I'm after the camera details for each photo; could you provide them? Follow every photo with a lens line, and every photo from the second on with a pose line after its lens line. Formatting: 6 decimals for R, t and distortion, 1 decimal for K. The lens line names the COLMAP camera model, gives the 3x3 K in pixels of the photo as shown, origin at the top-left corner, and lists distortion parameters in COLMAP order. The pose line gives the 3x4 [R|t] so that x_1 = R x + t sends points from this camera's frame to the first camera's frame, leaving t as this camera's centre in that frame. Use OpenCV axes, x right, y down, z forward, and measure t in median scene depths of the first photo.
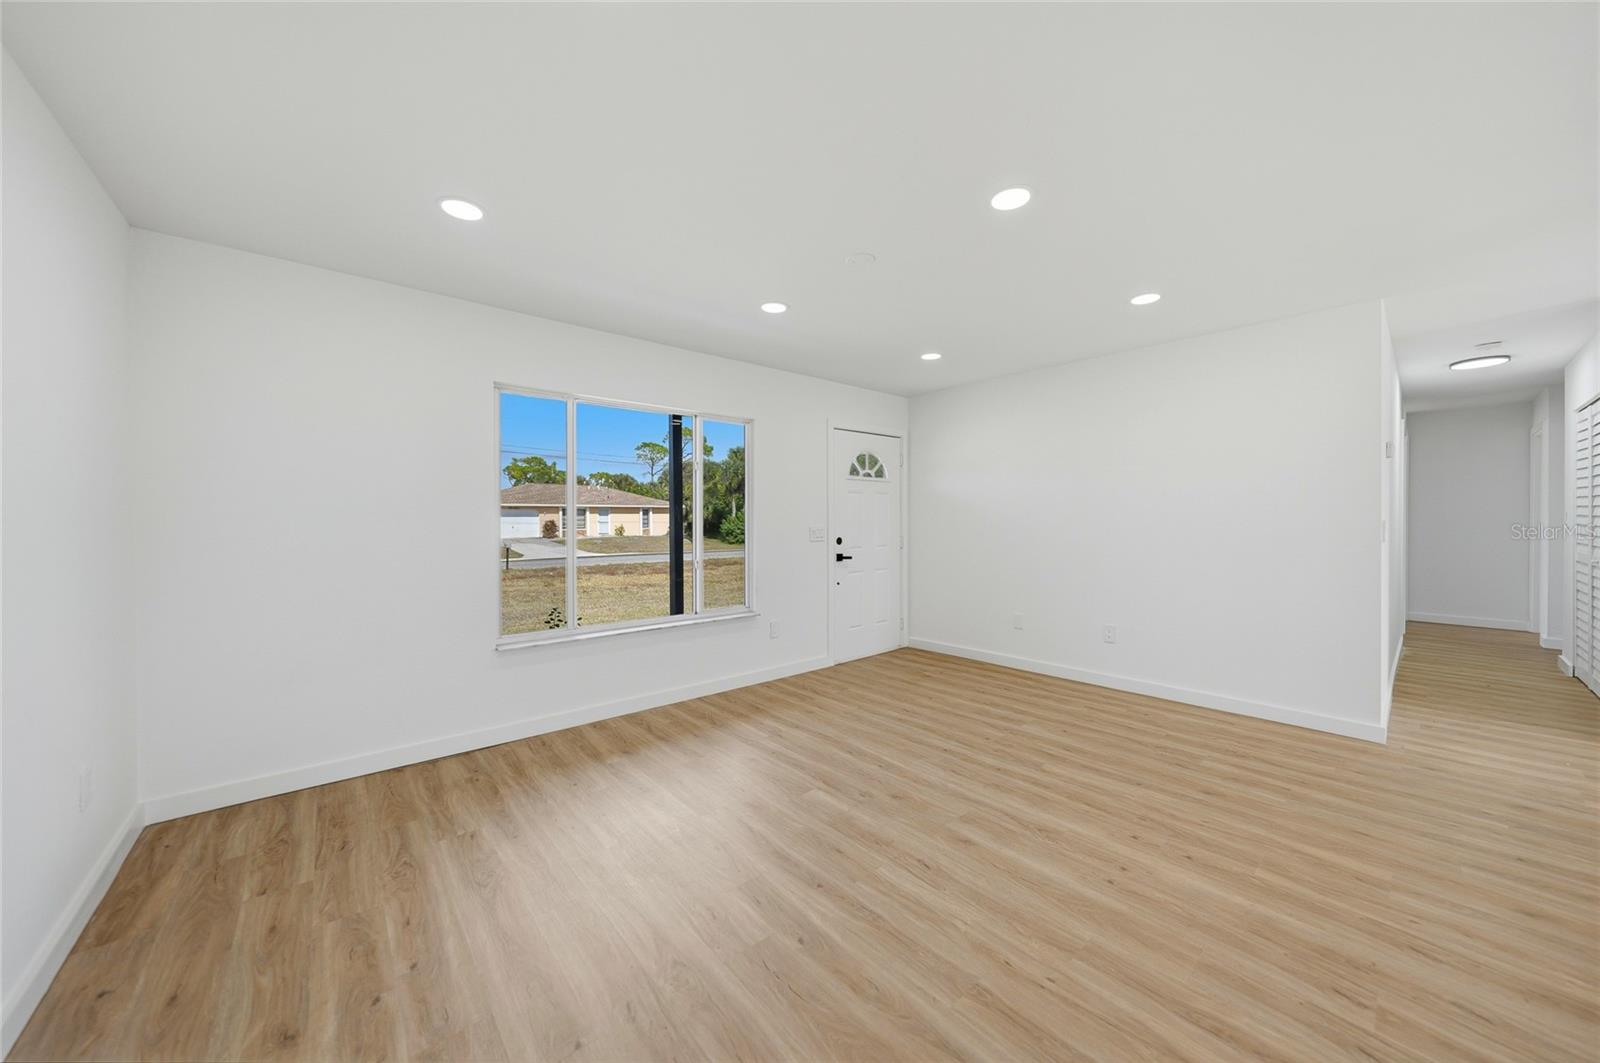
lens RADIAL K [[562.2, 0, 801.8], [0, 562.2, 521.2], [0, 0, 1]] dist [-0.025282, 0.006277]
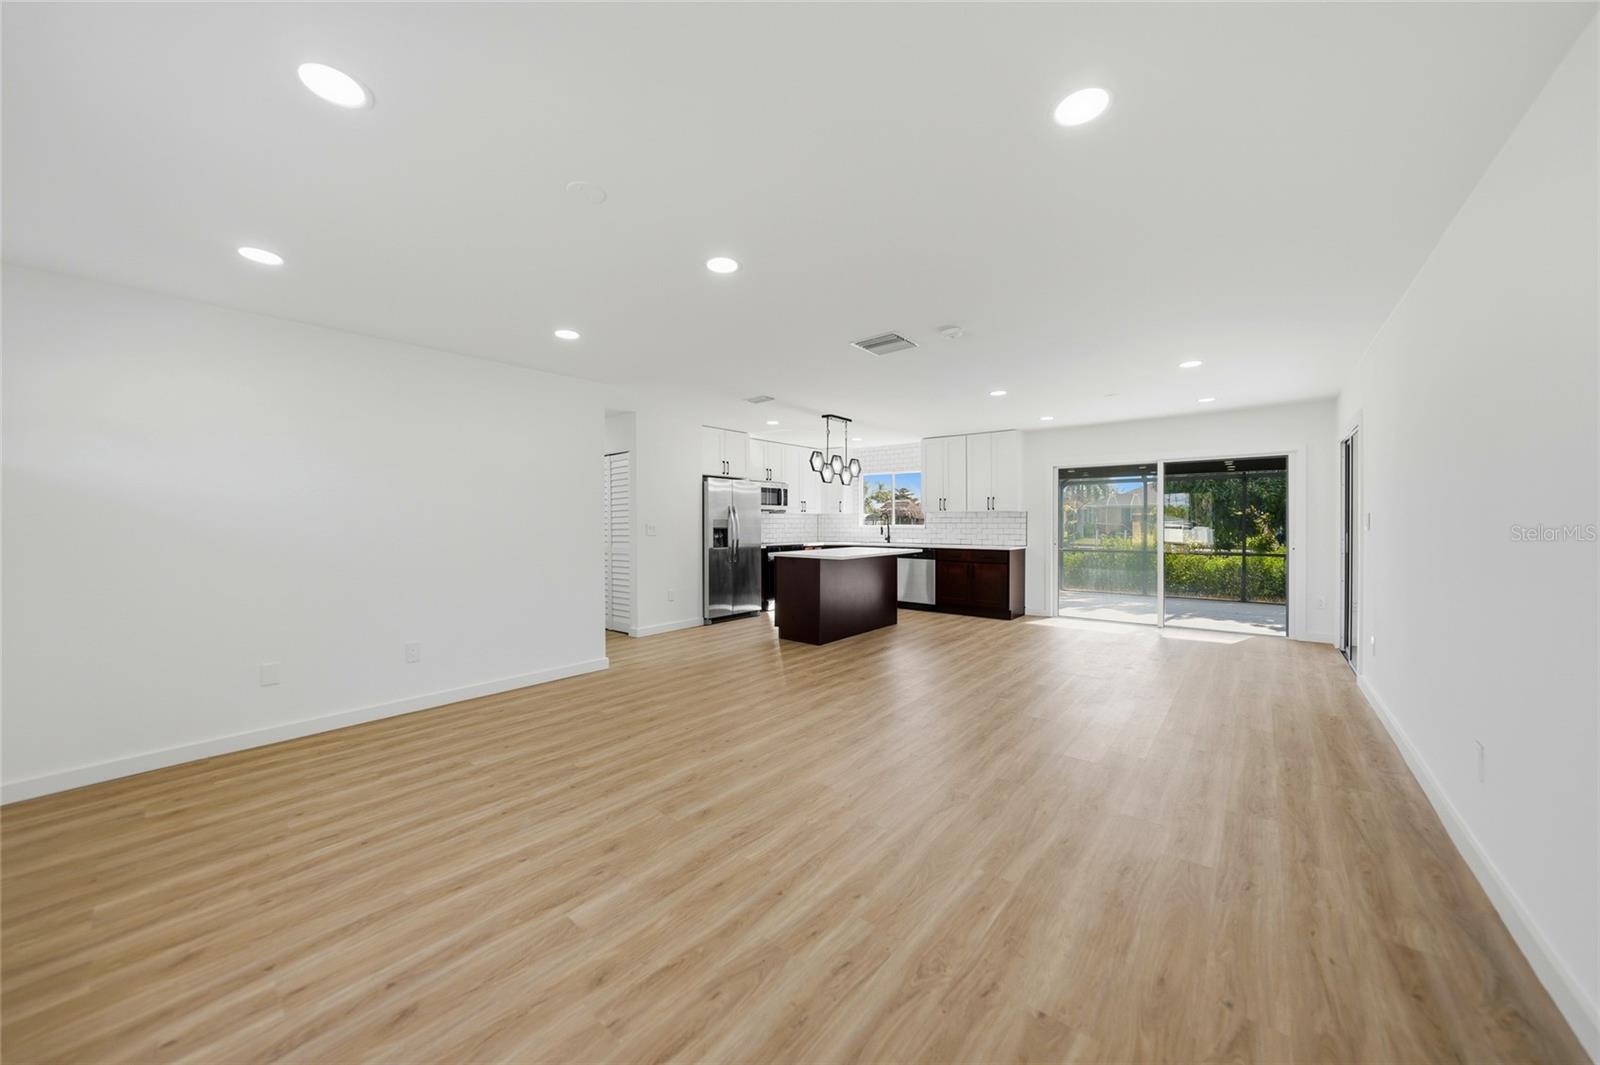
lens RADIAL K [[564.6, 0, 800.6], [0, 564.6, 523.9], [0, 0, 1]] dist [-0.026763, 0.006183]
pose [[-0.170503, 0.003179, 0.985352, -0.533135], [0.009810, 0.999951, -0.001529, 0.000584], [-0.985308, 0.009406, -0.170525, 0.629978]]
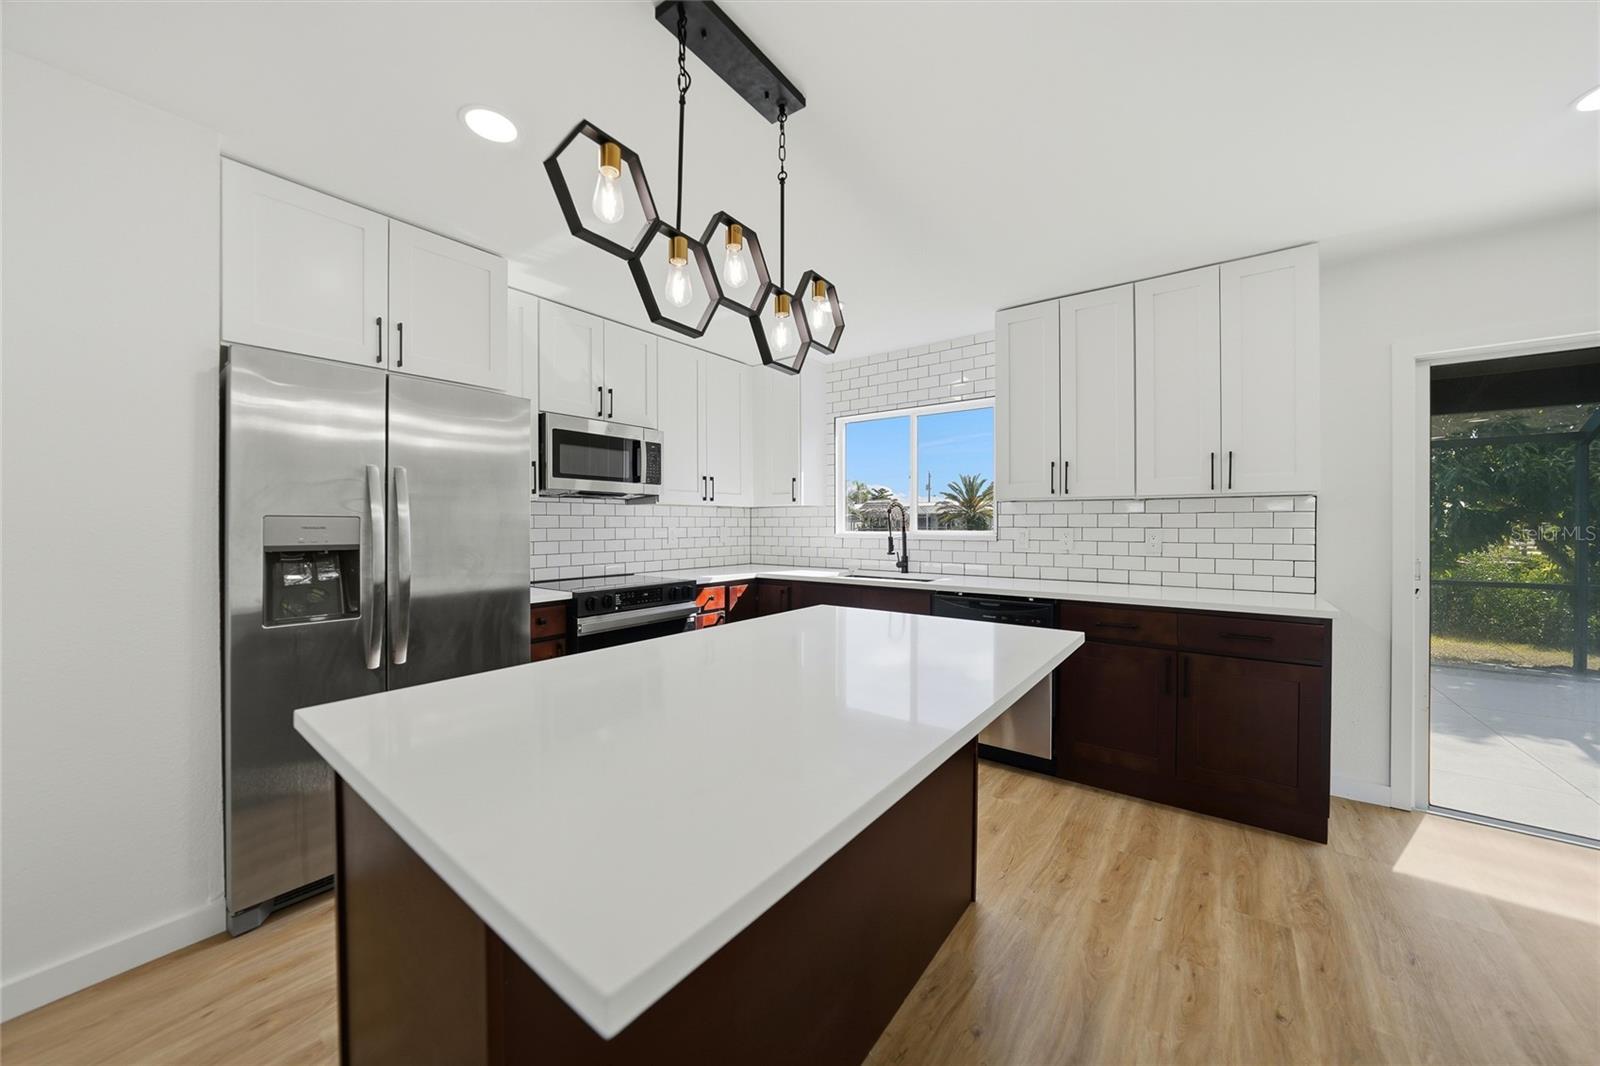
lens RADIAL K [[559.7, 0, 802.6], [0, 559.7, 528.7], [0, 0, 1]] dist [-0.027943, 0.006270]
pose [[-0.212140, -0.003191, 0.977234, 0.875641], [0.008854, 0.999947, 0.005187, -0.006759], [-0.977199, 0.009753, -0.212100, 0.232491]]
